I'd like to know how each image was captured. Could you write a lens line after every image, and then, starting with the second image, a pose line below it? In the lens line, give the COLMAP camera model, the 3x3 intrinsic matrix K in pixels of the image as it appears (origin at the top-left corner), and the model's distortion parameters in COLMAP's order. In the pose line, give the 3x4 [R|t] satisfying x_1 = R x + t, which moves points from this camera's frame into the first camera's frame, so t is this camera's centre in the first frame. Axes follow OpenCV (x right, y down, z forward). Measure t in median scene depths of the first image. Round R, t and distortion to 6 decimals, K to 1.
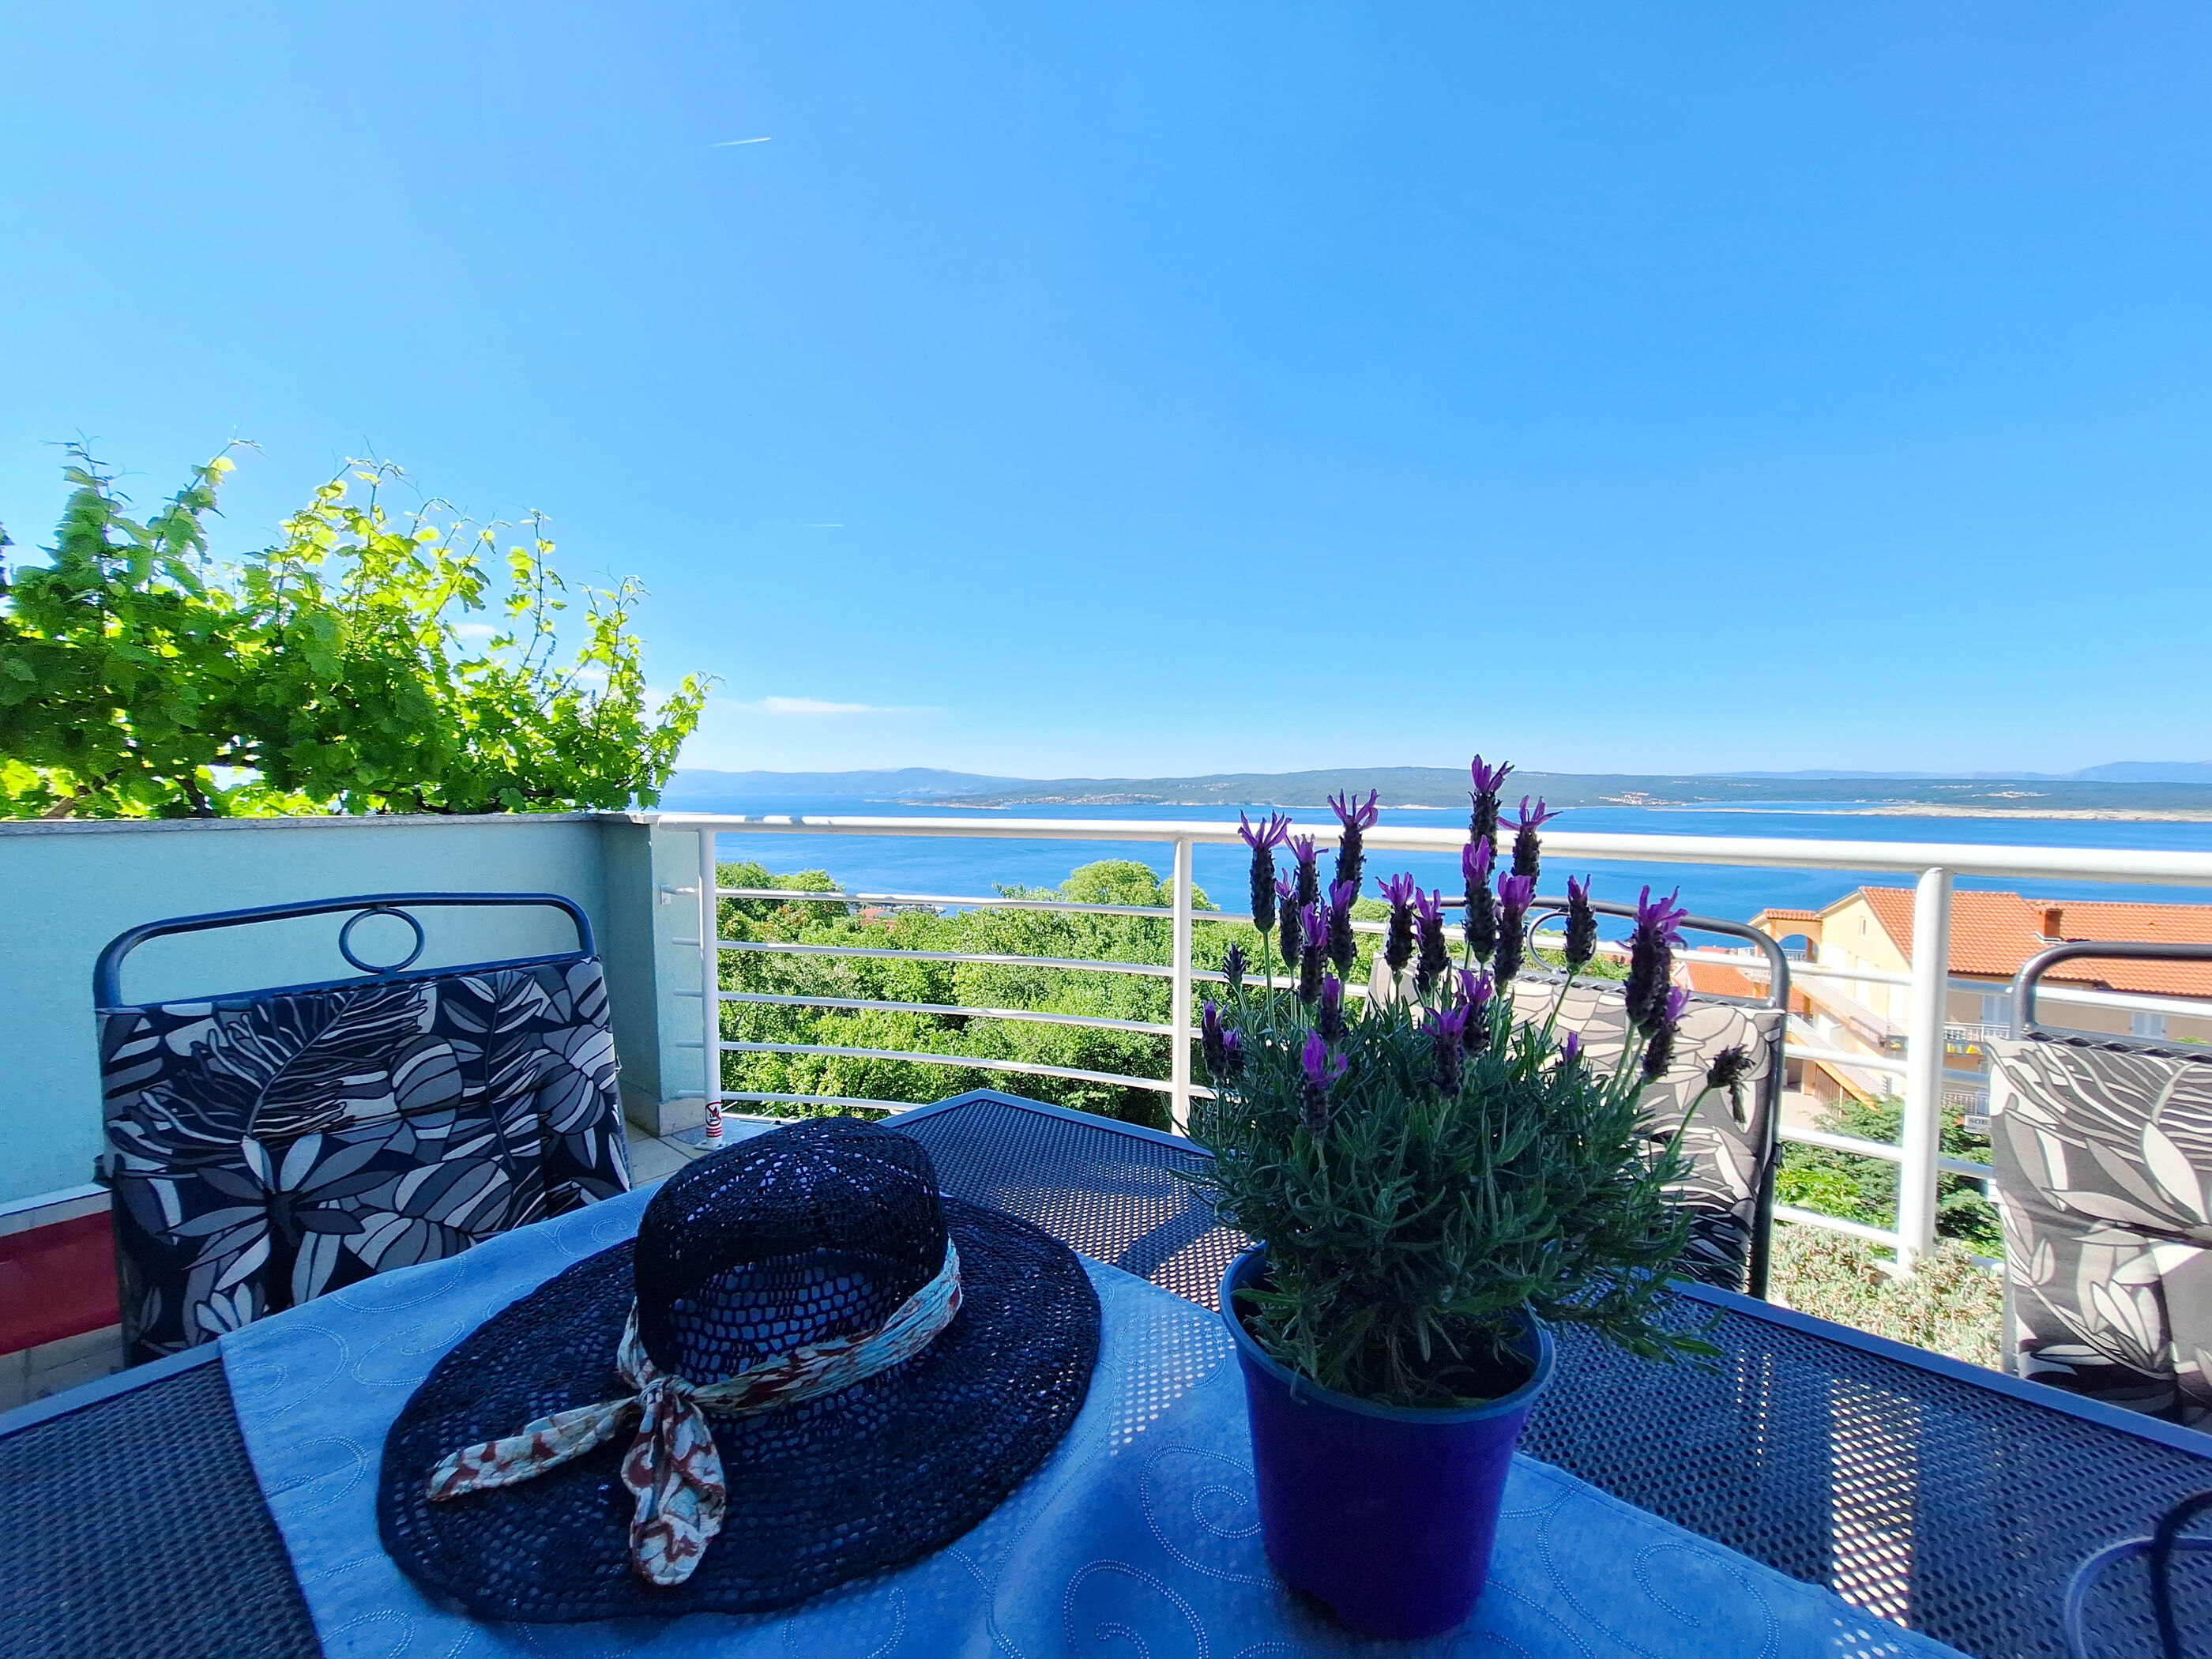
lens RADIAL K [[880.1, 0, 1128.3], [0, 880.1, 836.2], [0, 0, 1]] dist [-0.010624, 0.004644]
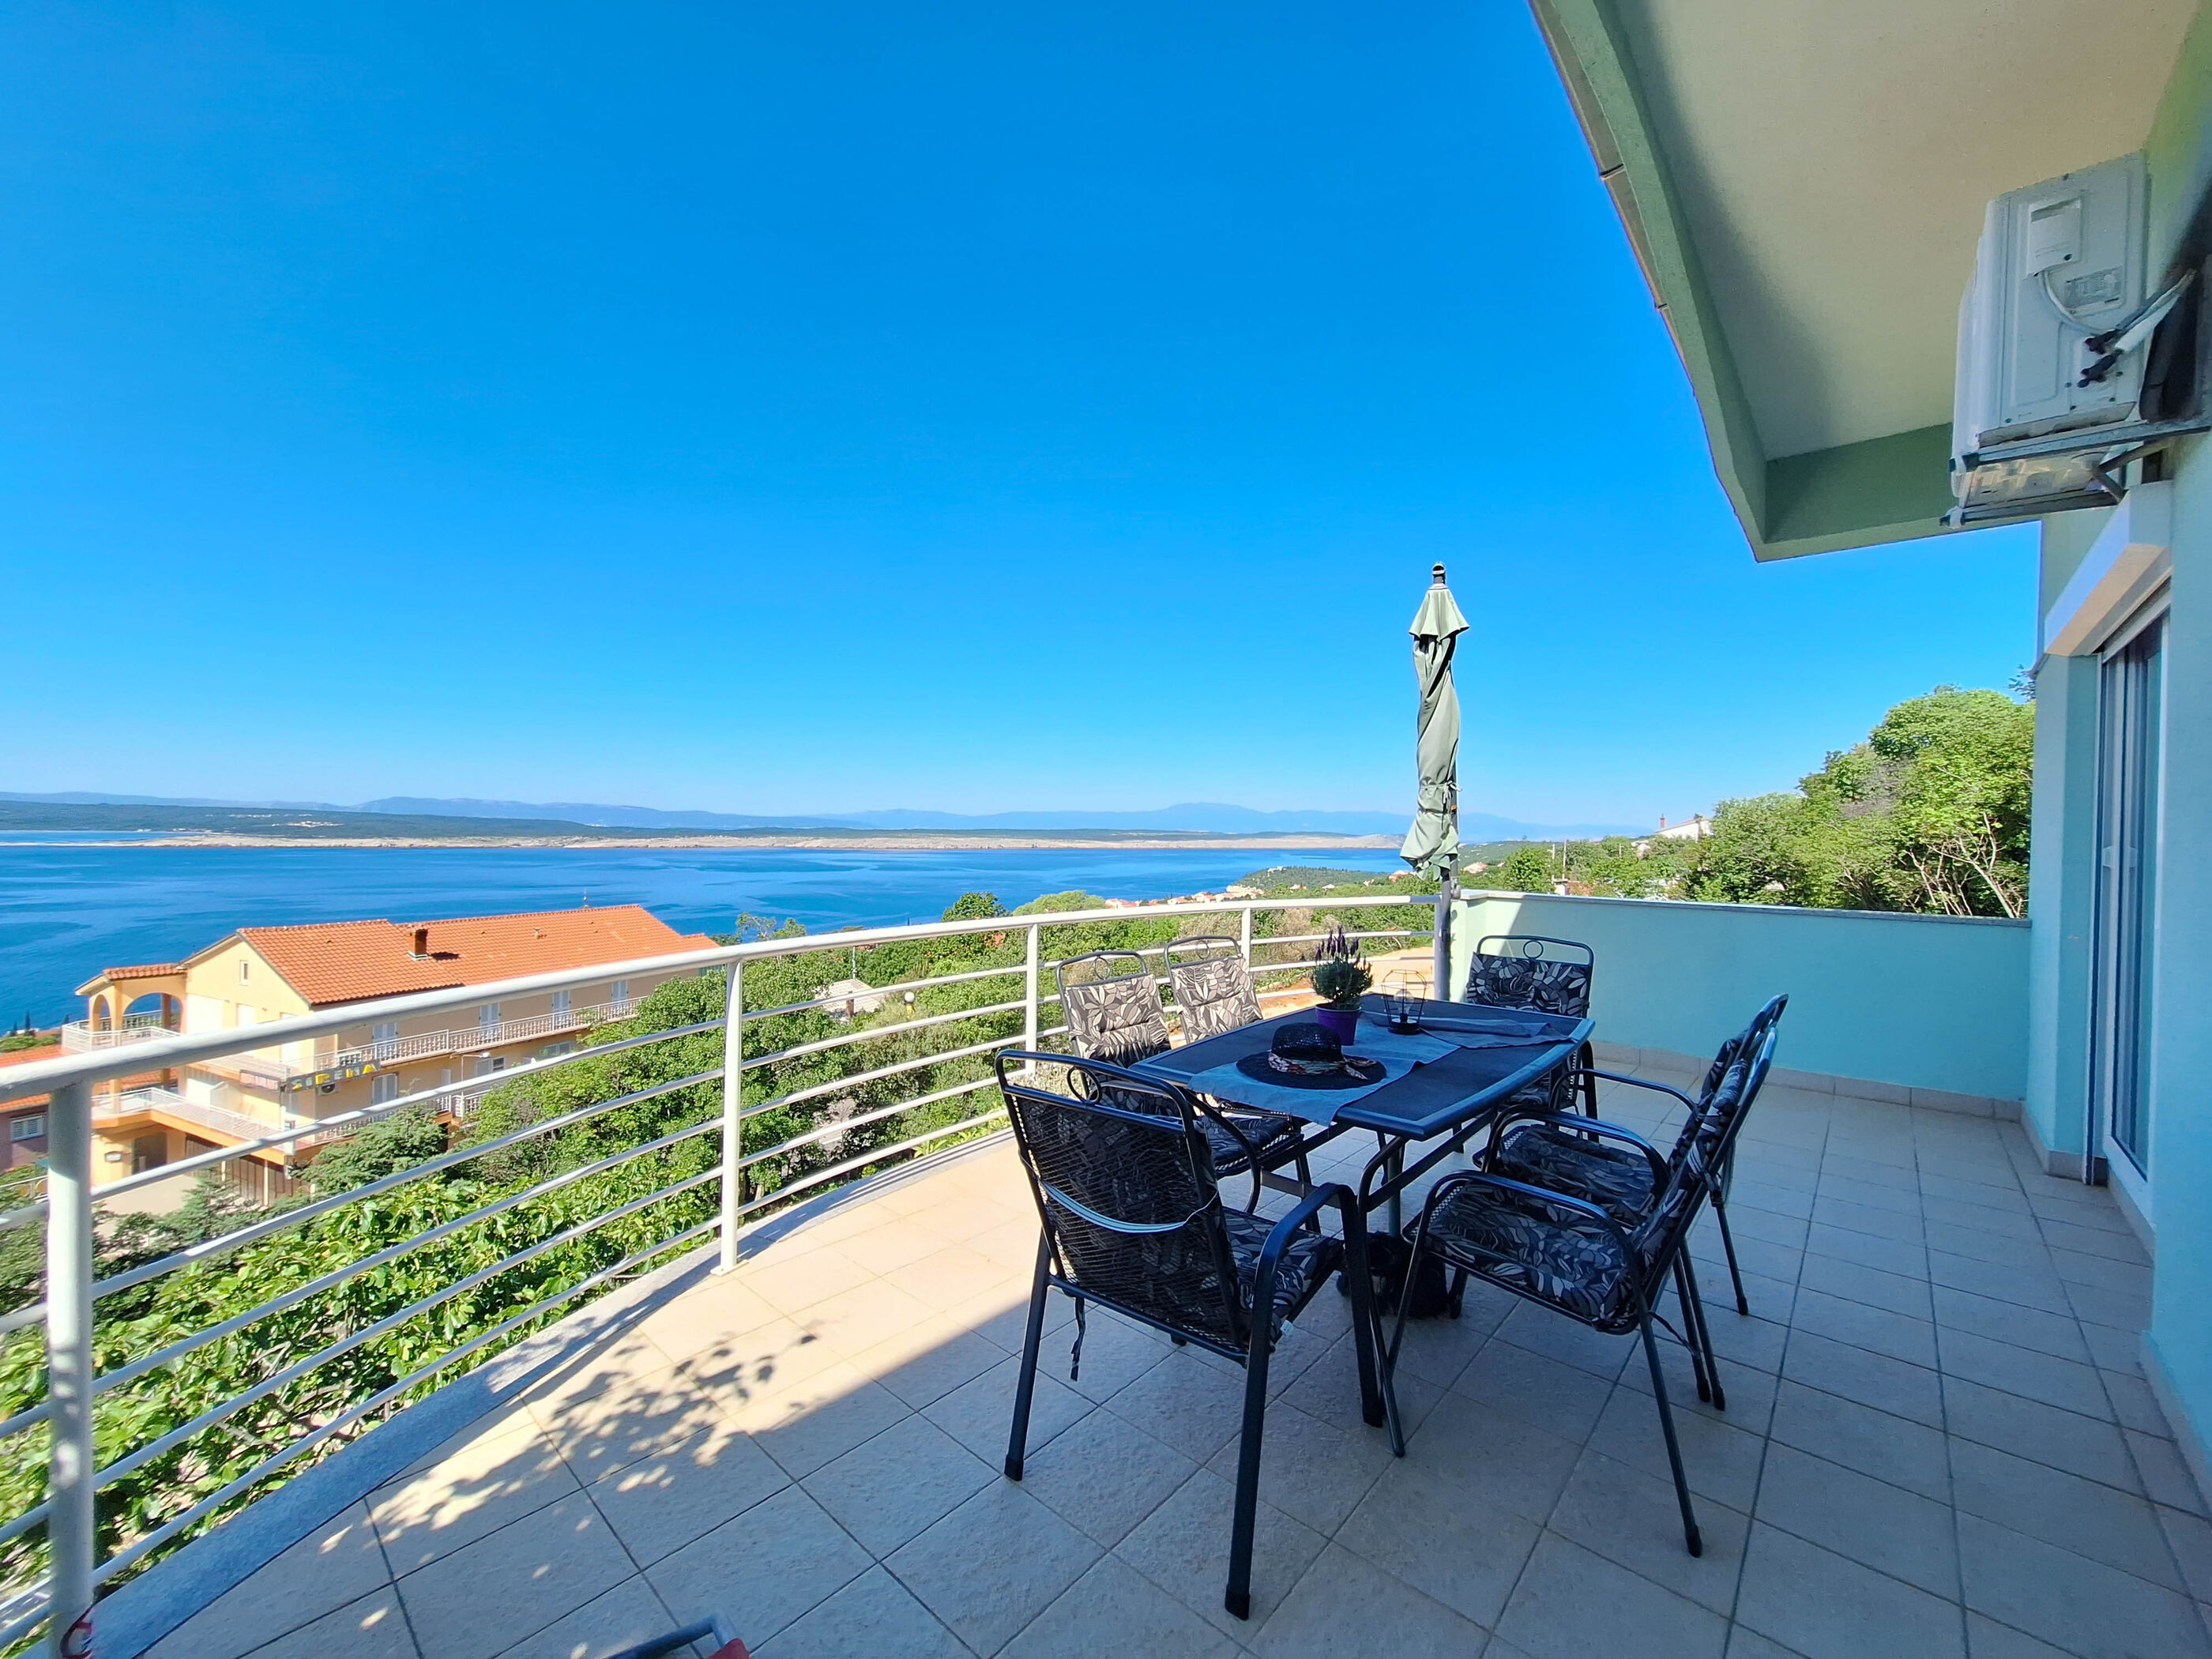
lens RADIAL K [[877.7, 0, 1119.0], [0, 877.7, 830.0], [0, 0, 1]] dist [-0.002335, 0.000146]
pose [[0.036674, -0.000081, 0.999327, -2.294632], [0.040772, 0.999167, -0.001415, -0.312787], [-0.998495, 0.040797, 0.036646, 0.827974]]
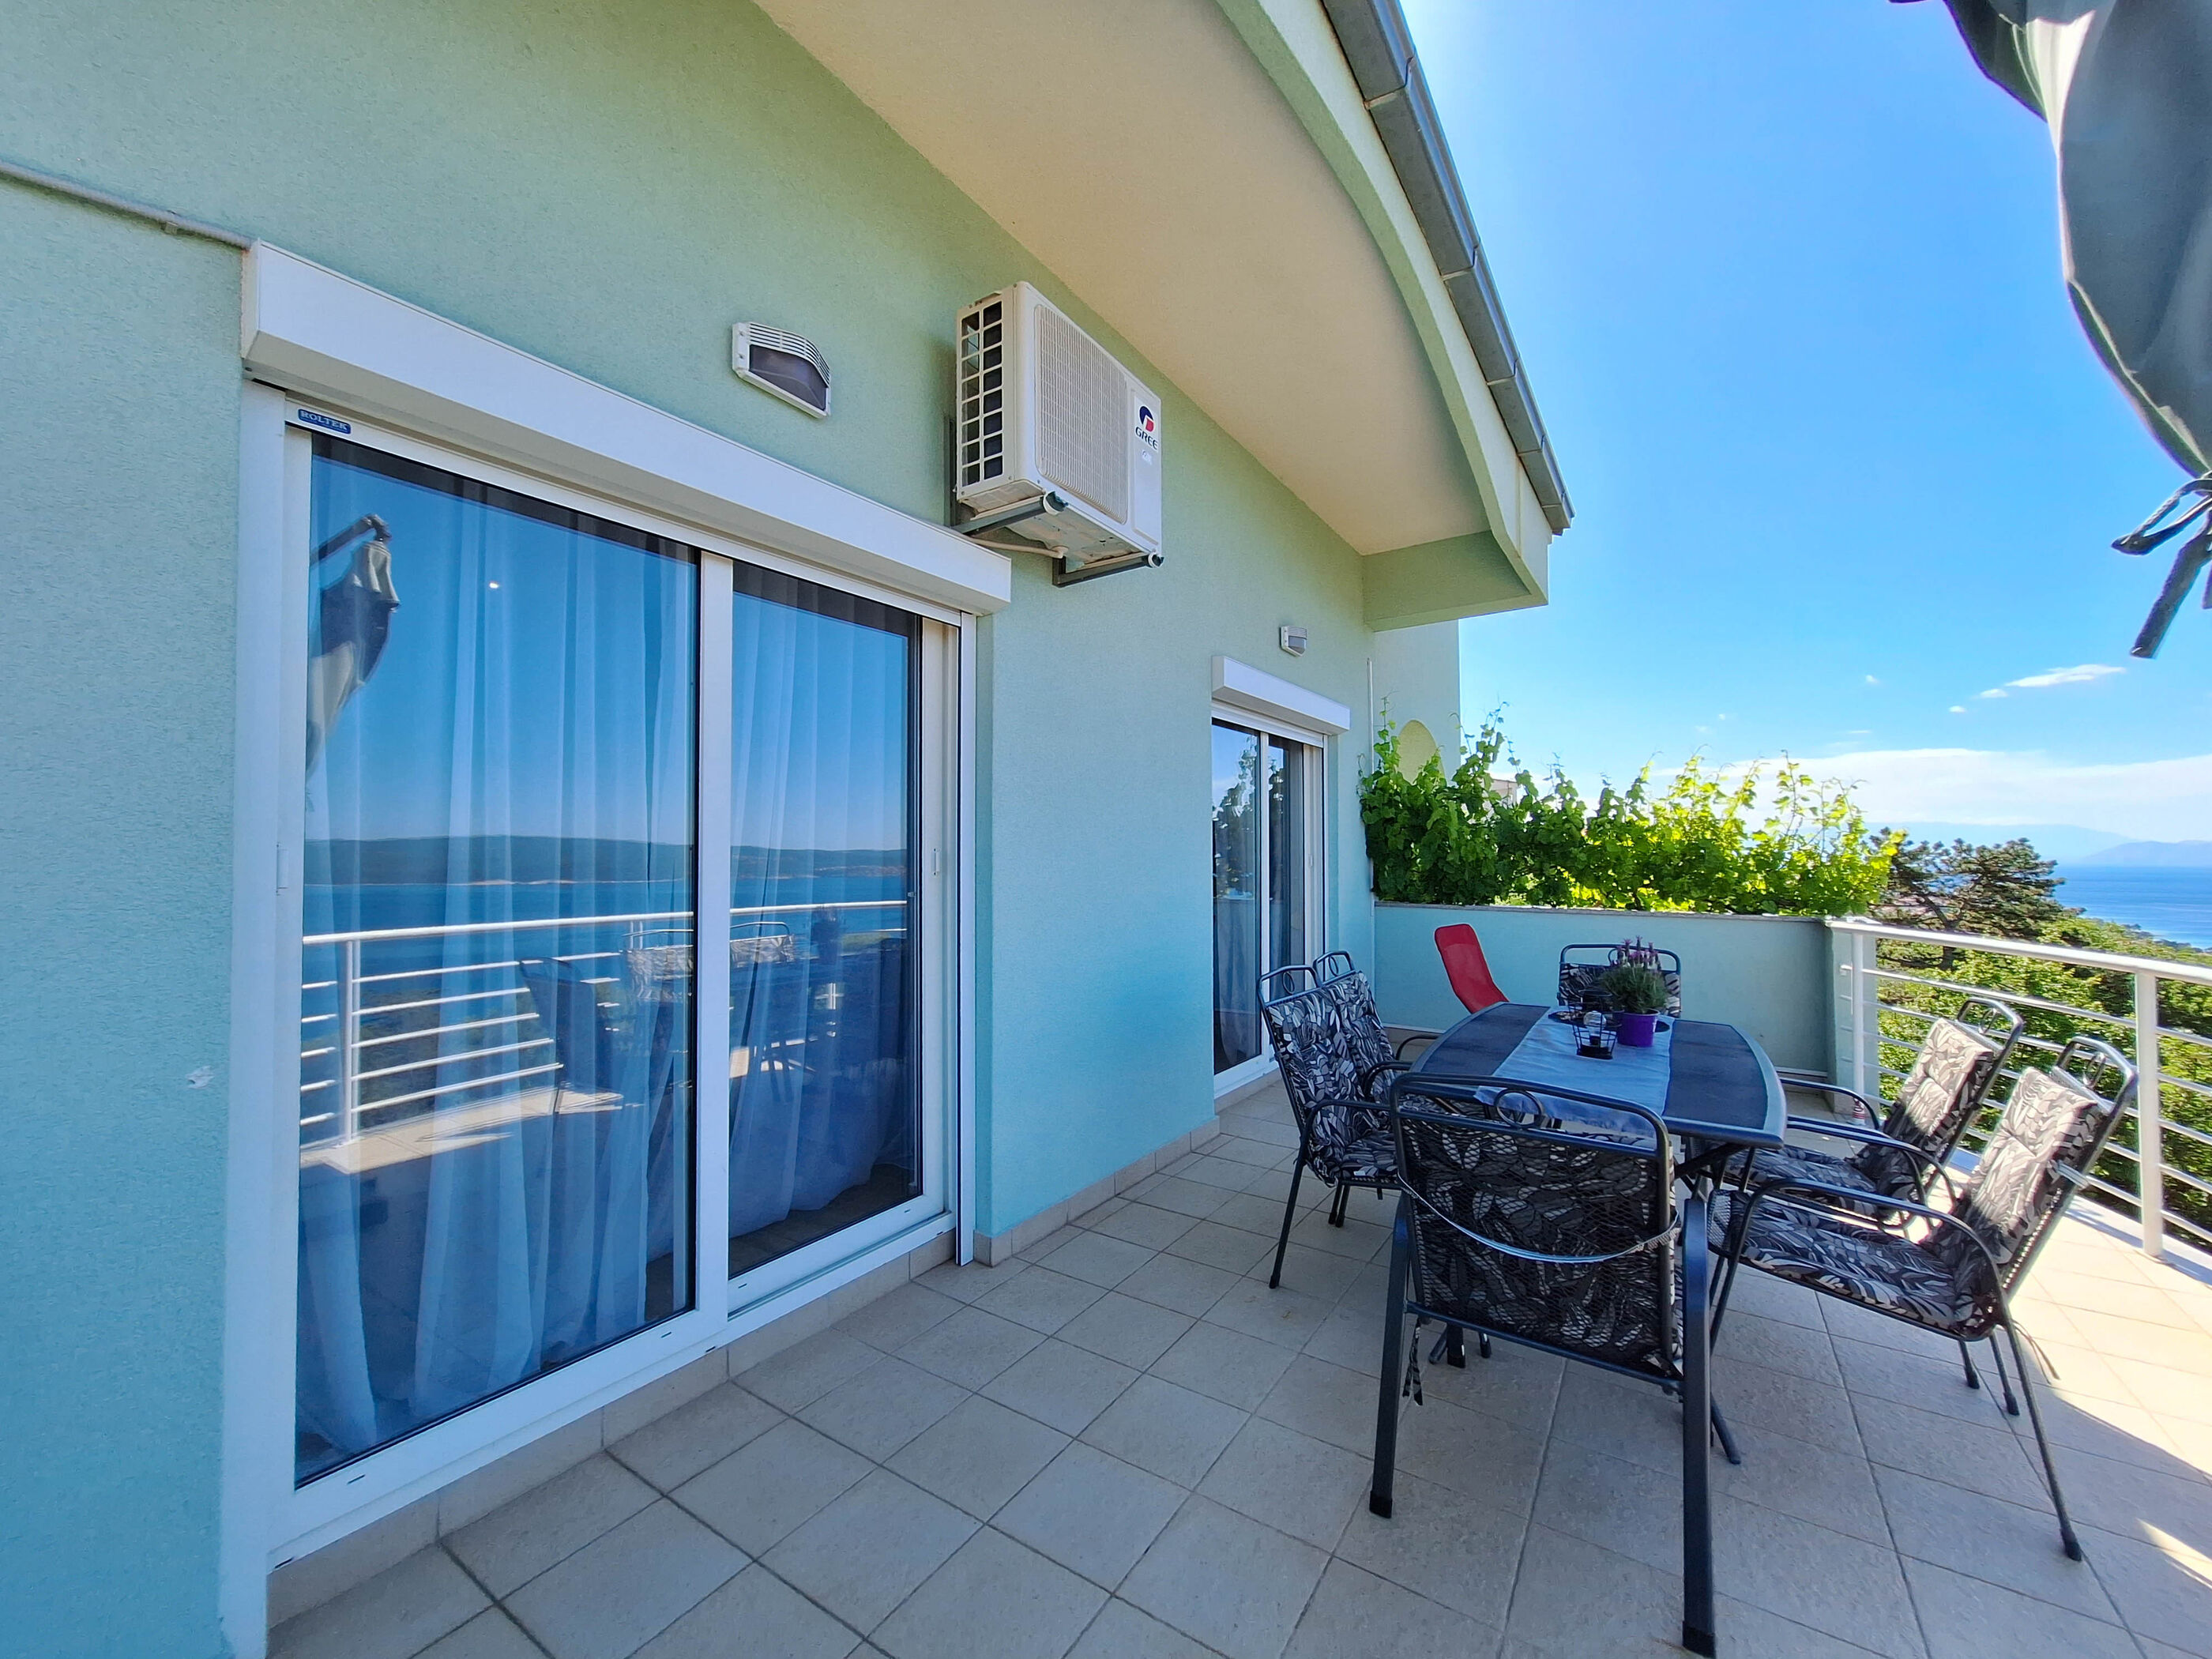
lens RADIAL K [[880.1, 0, 1128.3], [0, 880.1, 836.2], [0, 0, 1]] dist [-0.010624, 0.004644]
pose [[0.114545, -0.020385, -0.993209, 2.441256], [-0.056405, 0.998043, -0.026989, -0.162772], [0.991815, 0.059113, 0.113171, -1.402603]]
